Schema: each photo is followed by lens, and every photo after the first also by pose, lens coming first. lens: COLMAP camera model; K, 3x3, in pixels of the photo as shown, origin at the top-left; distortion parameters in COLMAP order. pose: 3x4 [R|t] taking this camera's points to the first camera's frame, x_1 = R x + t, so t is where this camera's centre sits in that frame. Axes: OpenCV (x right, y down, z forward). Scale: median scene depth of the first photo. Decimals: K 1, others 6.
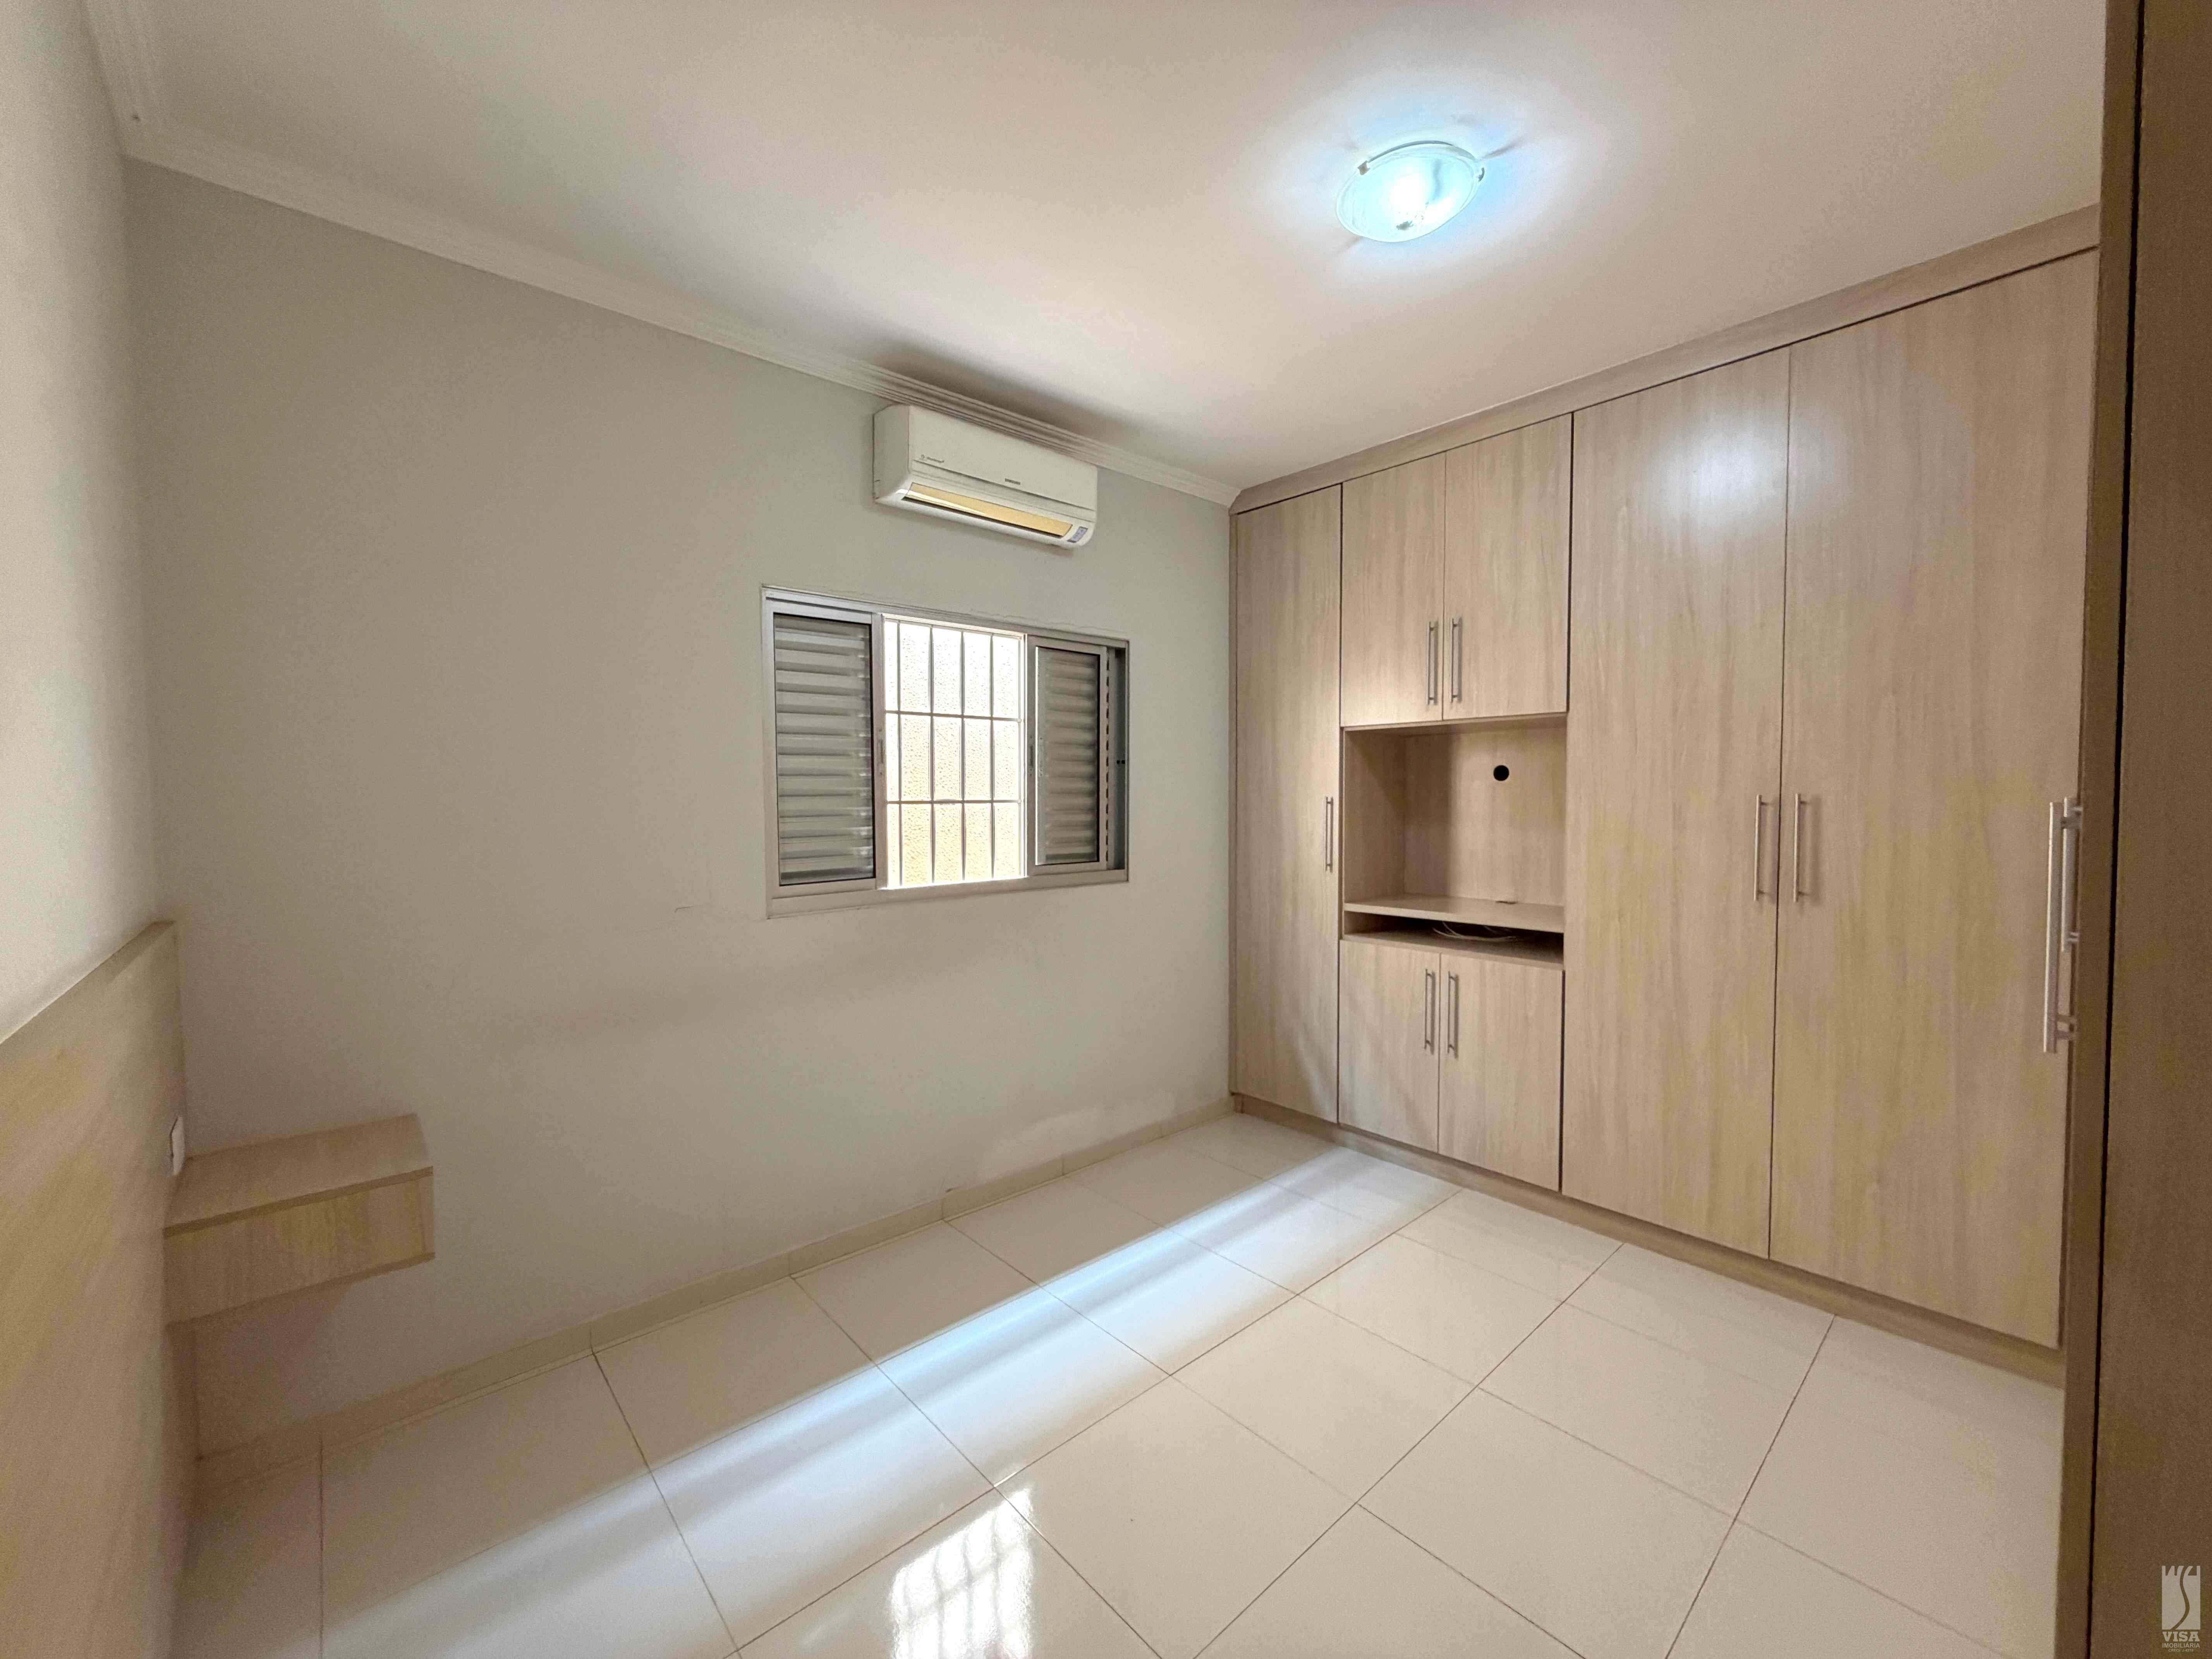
lens RADIAL K [[883.6, 0, 1101.2], [0, 883.6, 836.5], [0, 0, 1]] dist [-0.000470, 0.000619]
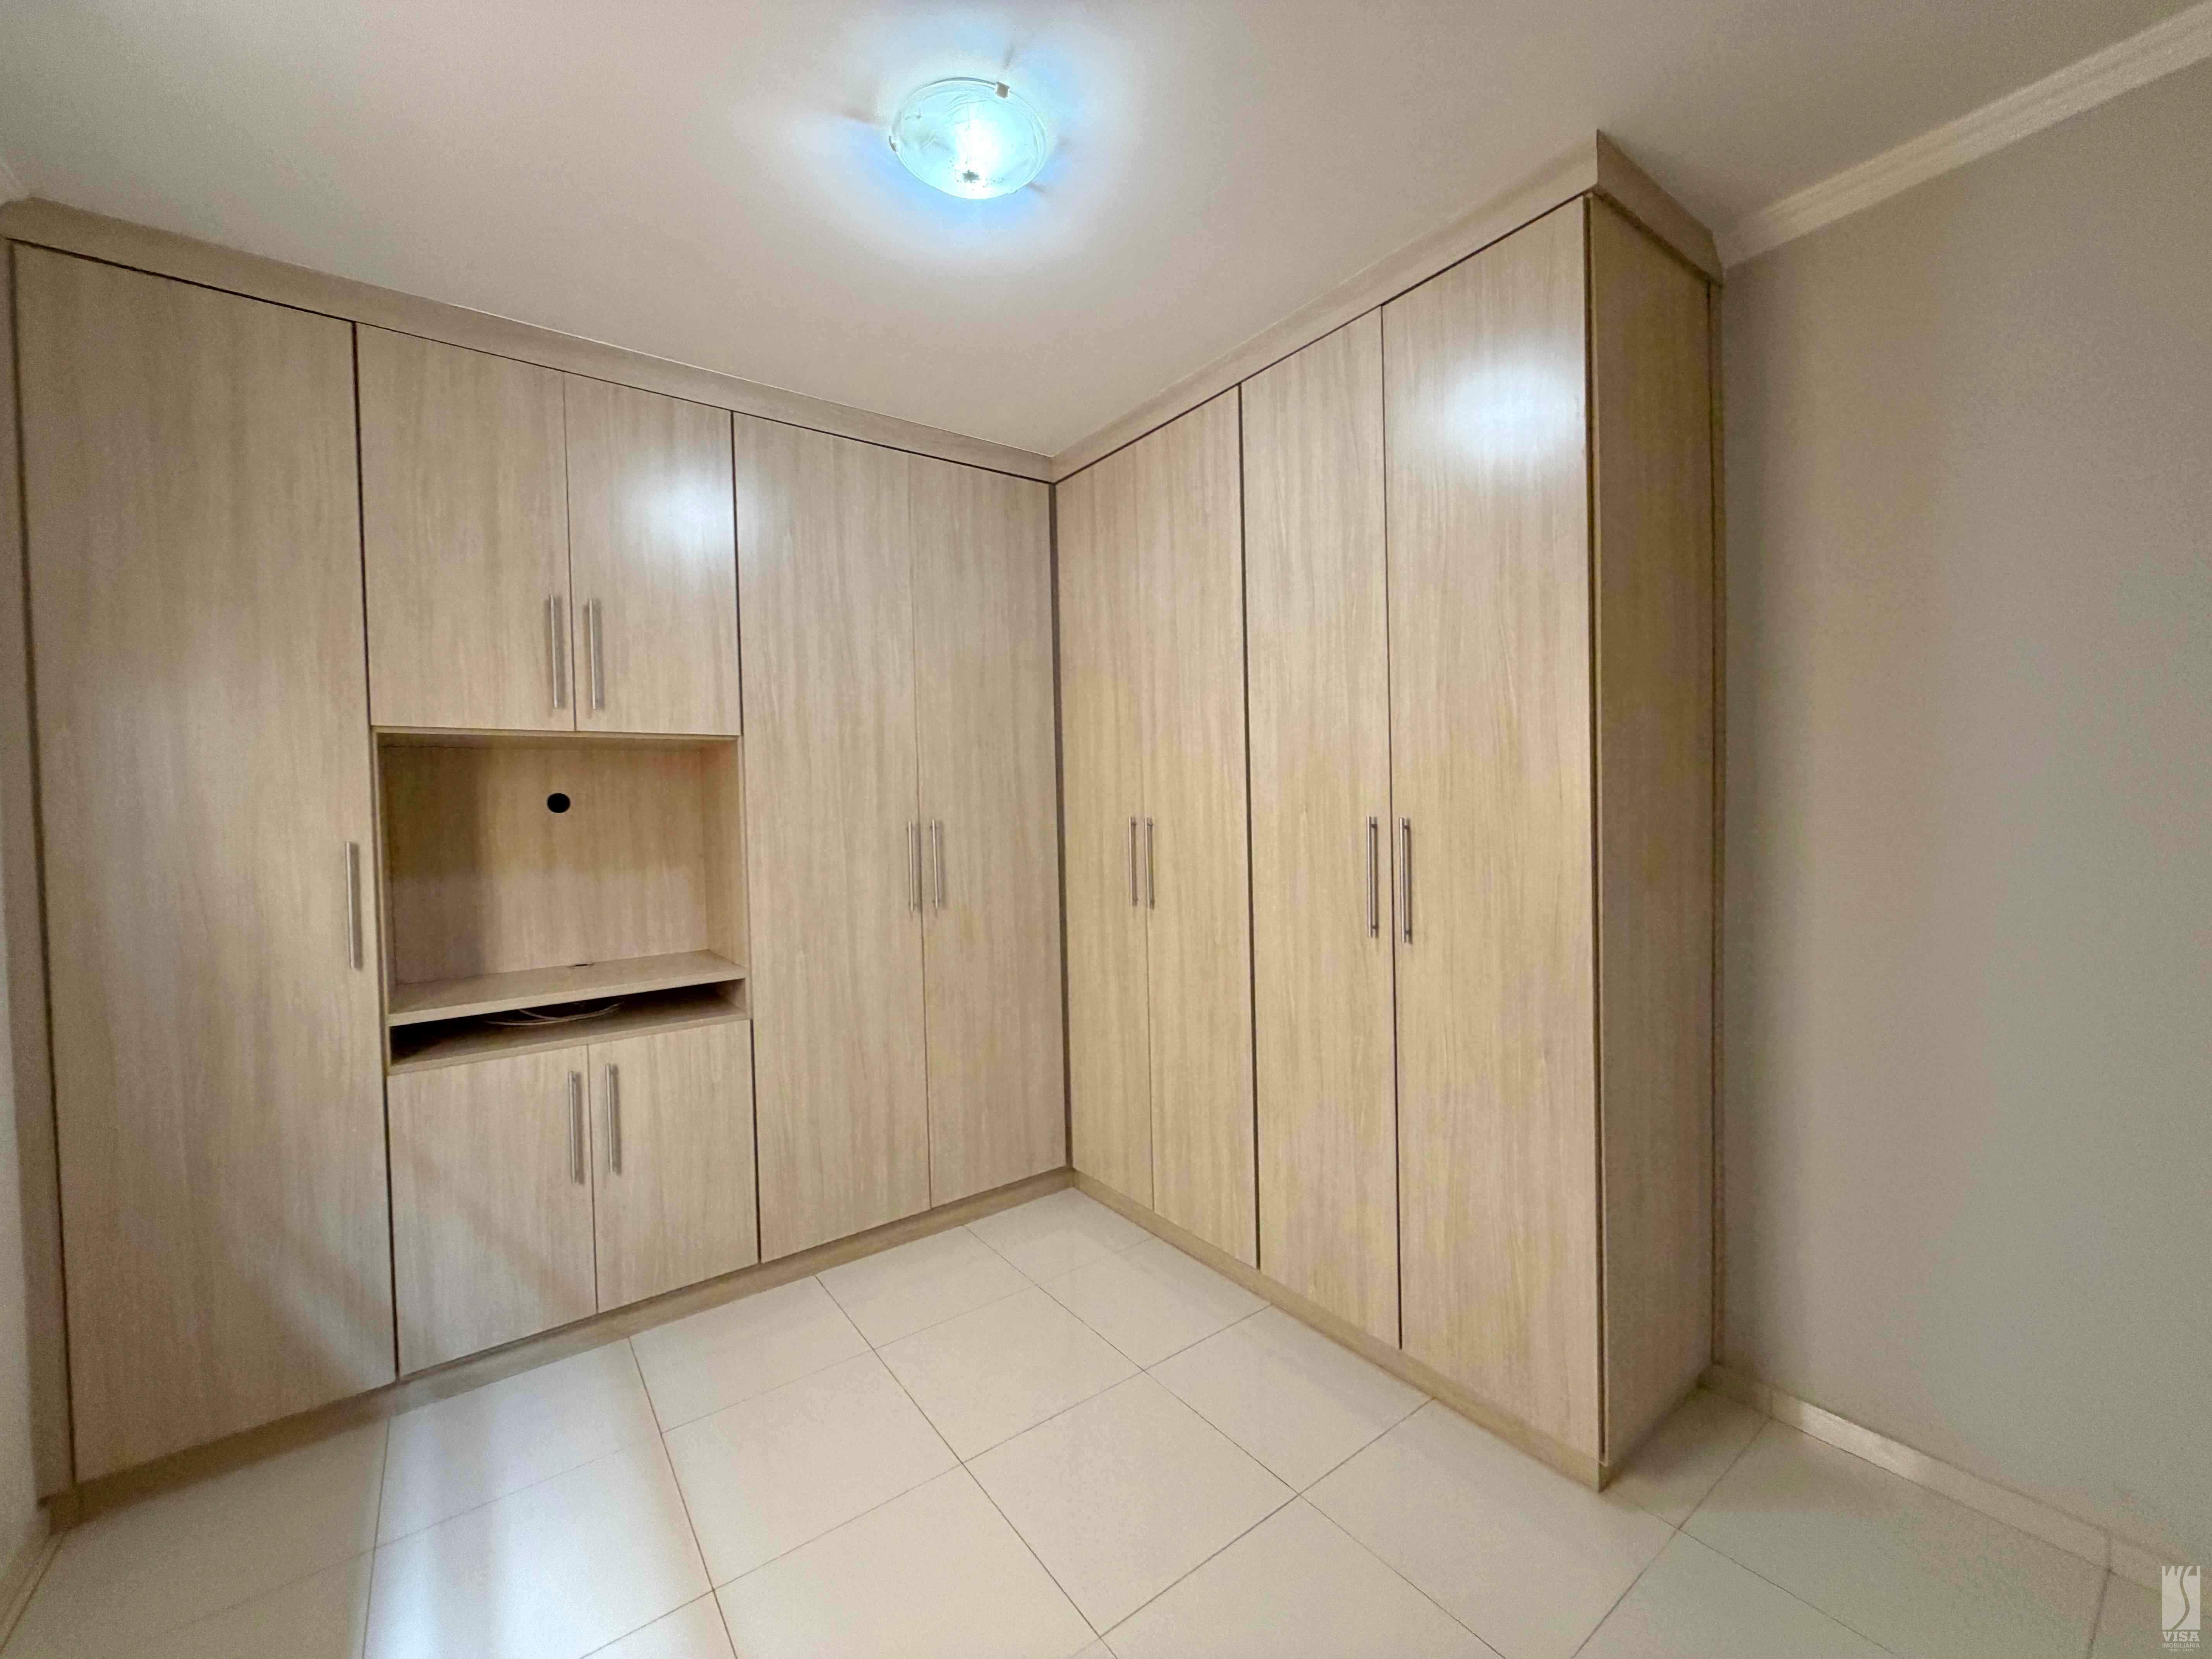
lens RADIAL K [[883.6, 0, 1103.0], [0, 883.6, 834.6], [0, 0, 1]] dist [-0.000470, 0.000619]
pose [[0.084732, -0.029328, 0.995972, -0.344679], [0.070473, 0.997240, 0.023370, -0.033720], [-0.993908, 0.068209, 0.086565, 0.539795]]
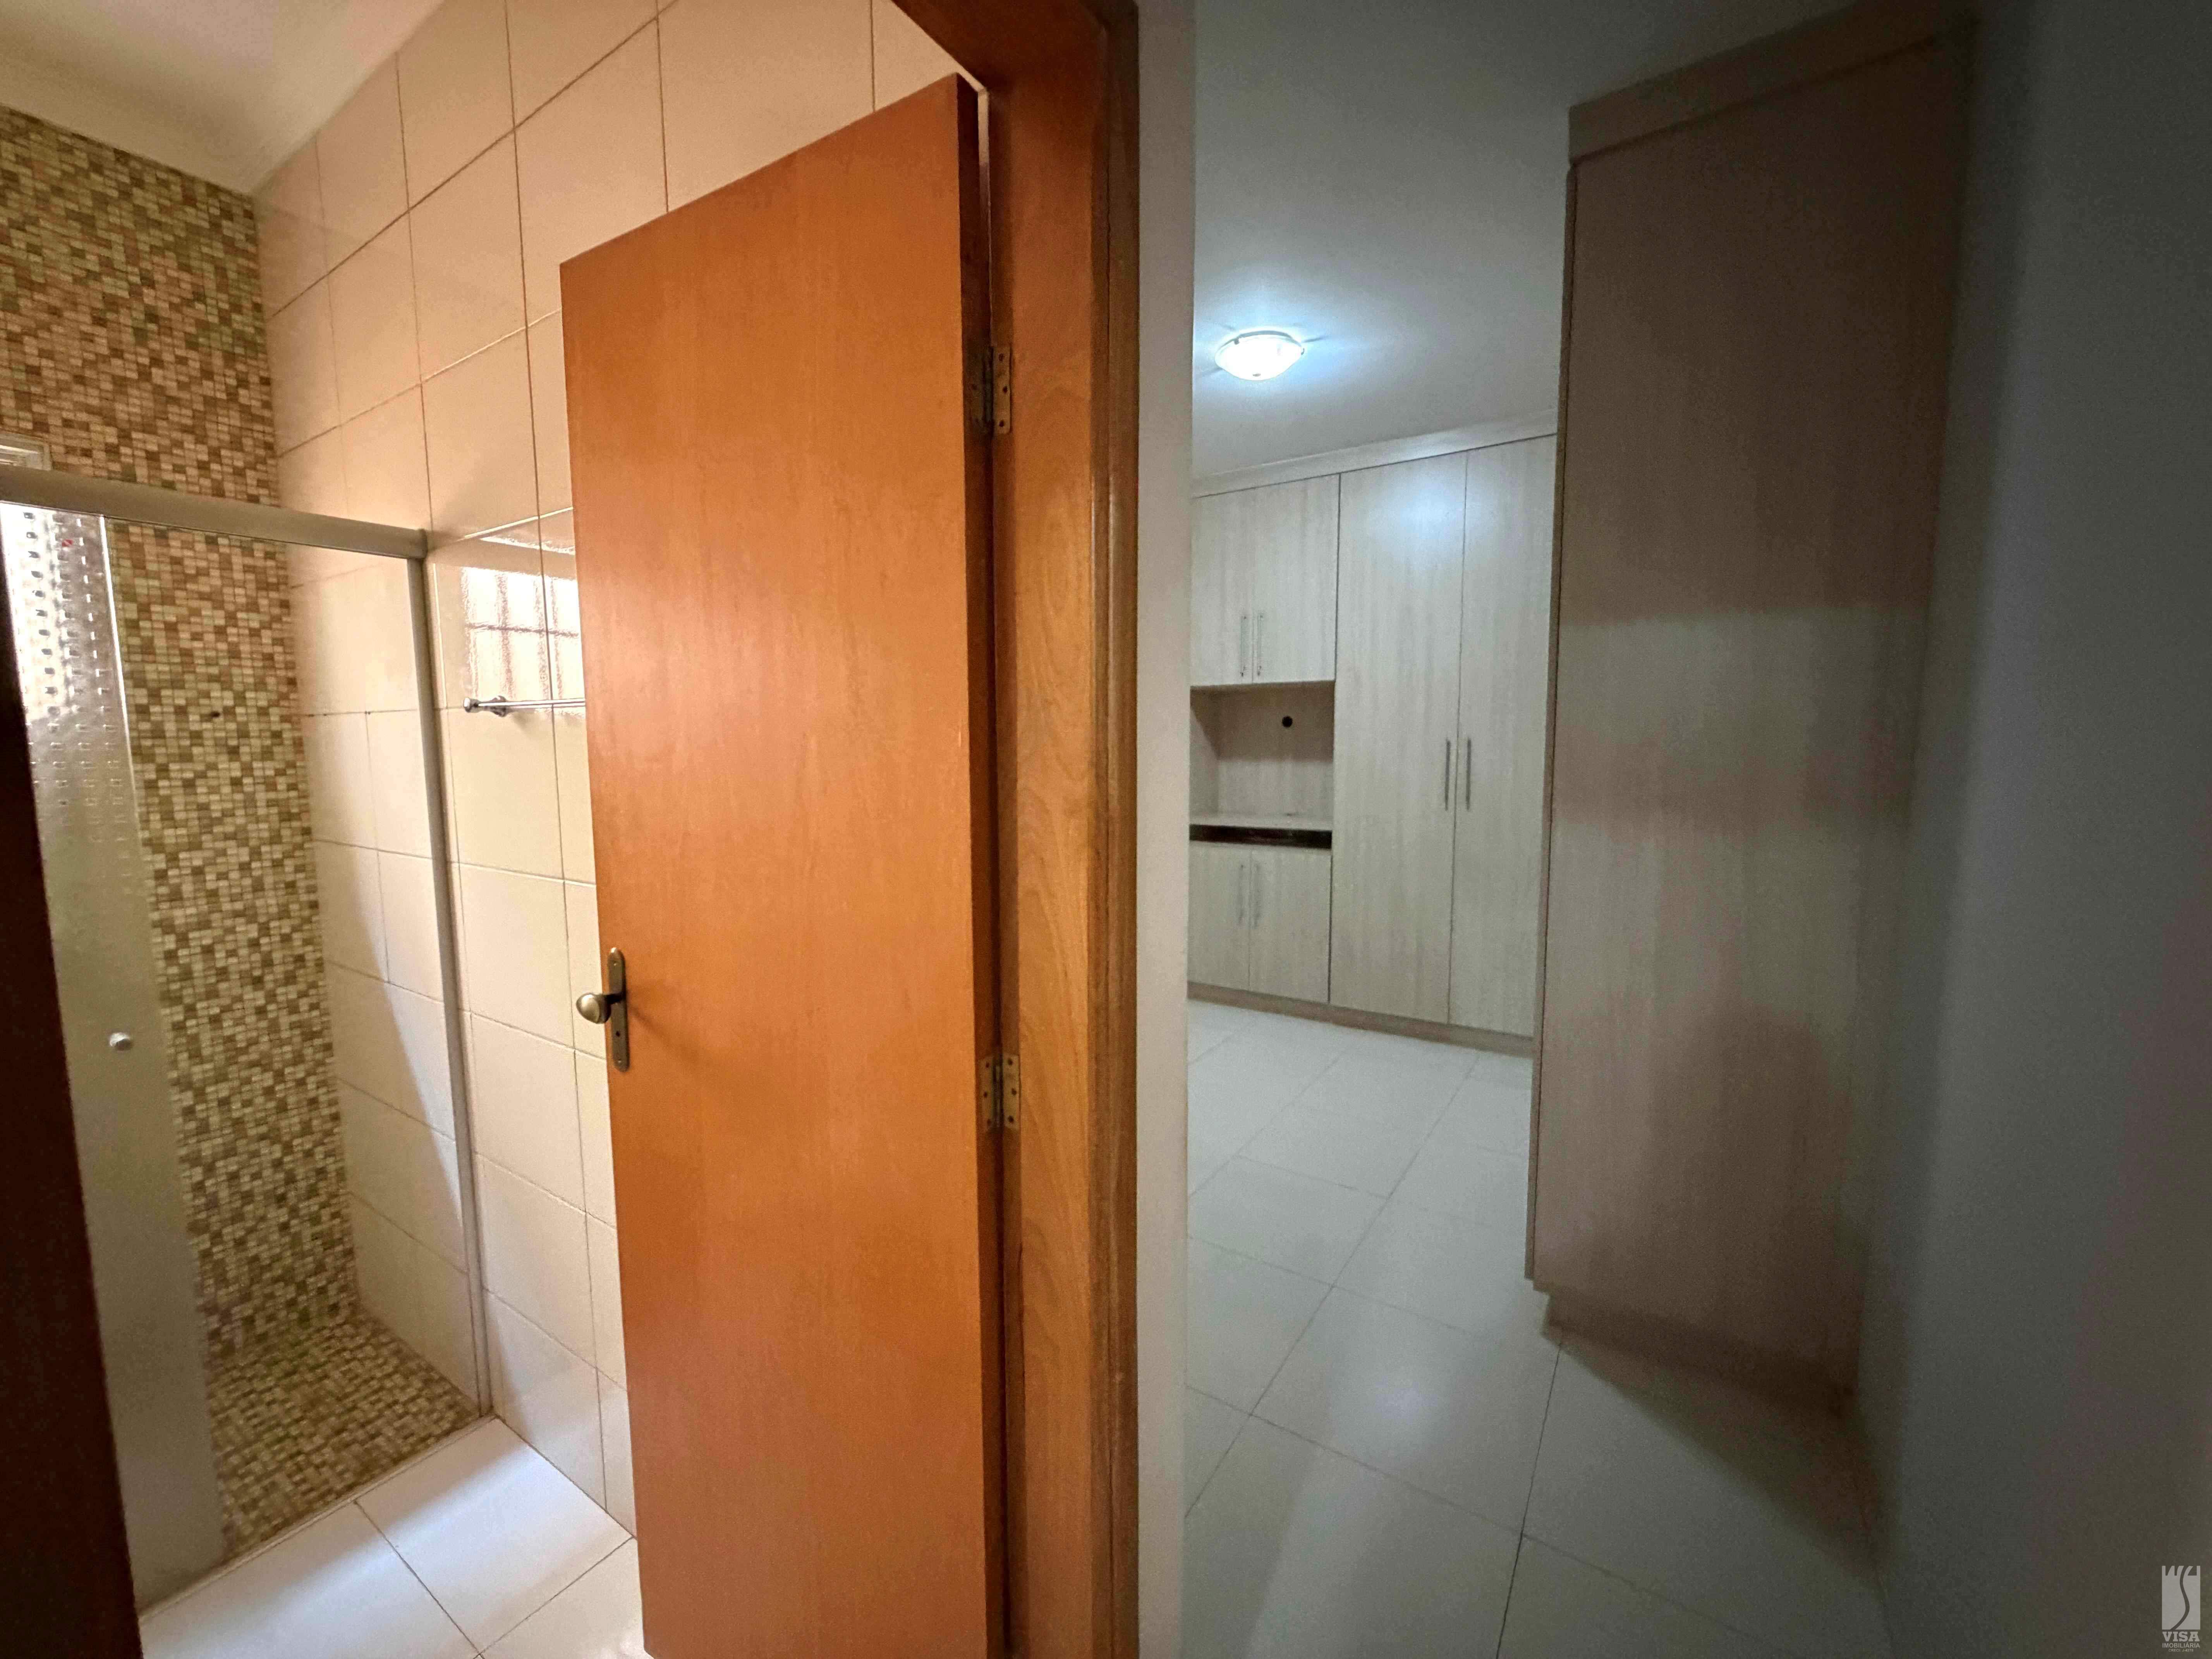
lens RADIAL K [[883.6, 0, 1106.2], [0, 883.6, 822.3], [0, 0, 1]] dist [-0.000470, 0.000619]
pose [[0.964732, -0.016223, 0.262732, -0.222583], [0.004196, 0.998920, 0.046273, 0.023962], [-0.263199, -0.043538, 0.963759, -0.316616]]
